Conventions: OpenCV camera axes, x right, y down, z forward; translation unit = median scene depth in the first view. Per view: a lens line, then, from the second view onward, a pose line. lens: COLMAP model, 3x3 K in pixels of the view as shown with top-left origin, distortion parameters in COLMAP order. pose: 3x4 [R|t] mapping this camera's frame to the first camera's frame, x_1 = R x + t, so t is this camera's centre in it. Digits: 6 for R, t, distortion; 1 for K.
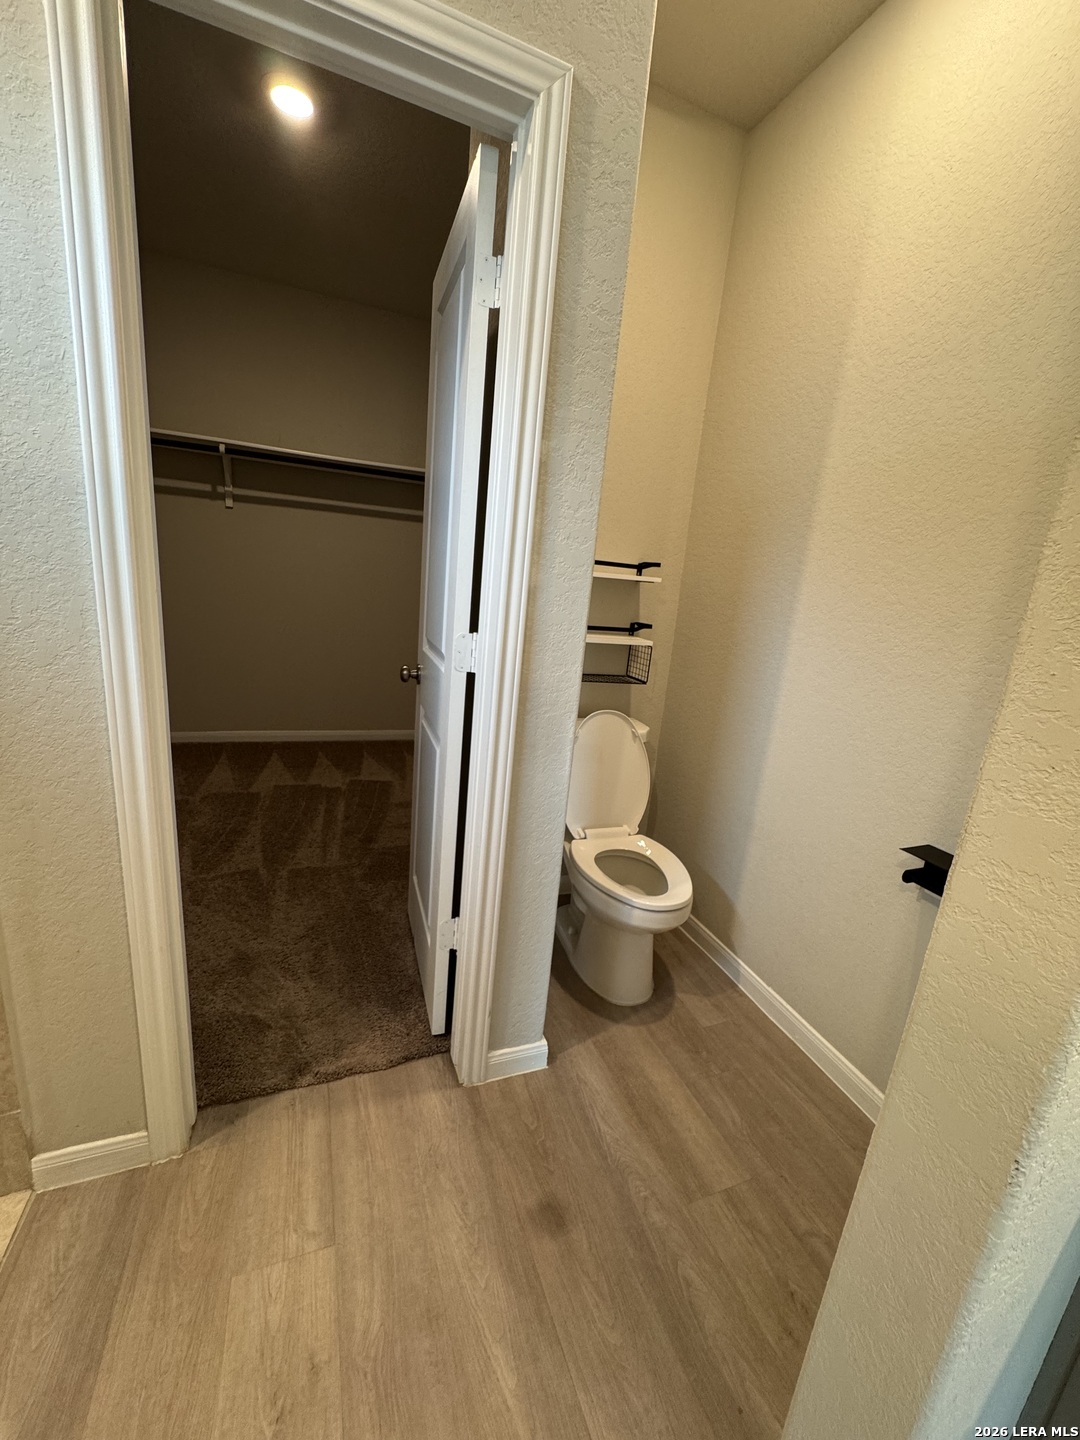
lens RADIAL K [[573.3, 0, 542.0], [0, 573.3, 719.4], [0, 0, 1]] dist [-0.003352, -0.000412]
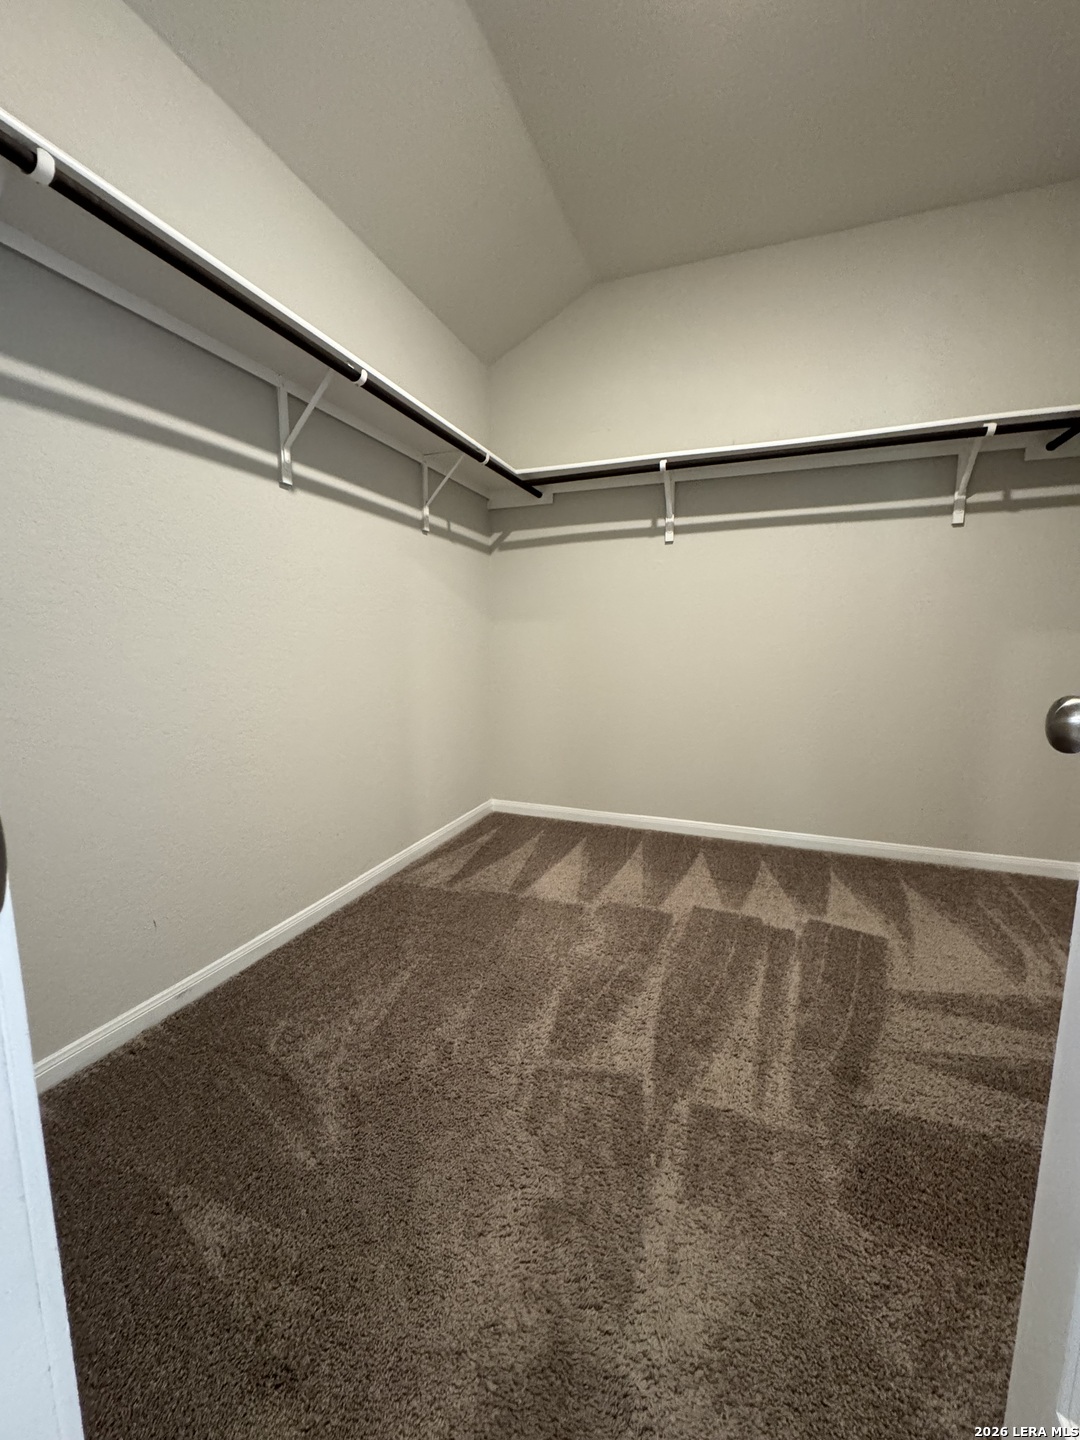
lens RADIAL K [[573.3, 0, 543.7], [0, 573.3, 718.3], [0, 0, 1]] dist [-0.003352, -0.000412]
pose [[0.738987, -0.002527, -0.673714, -0.141653], [-0.098315, 0.988884, -0.111549, -0.013002], [0.666507, 0.148669, 0.730524, 0.356379]]
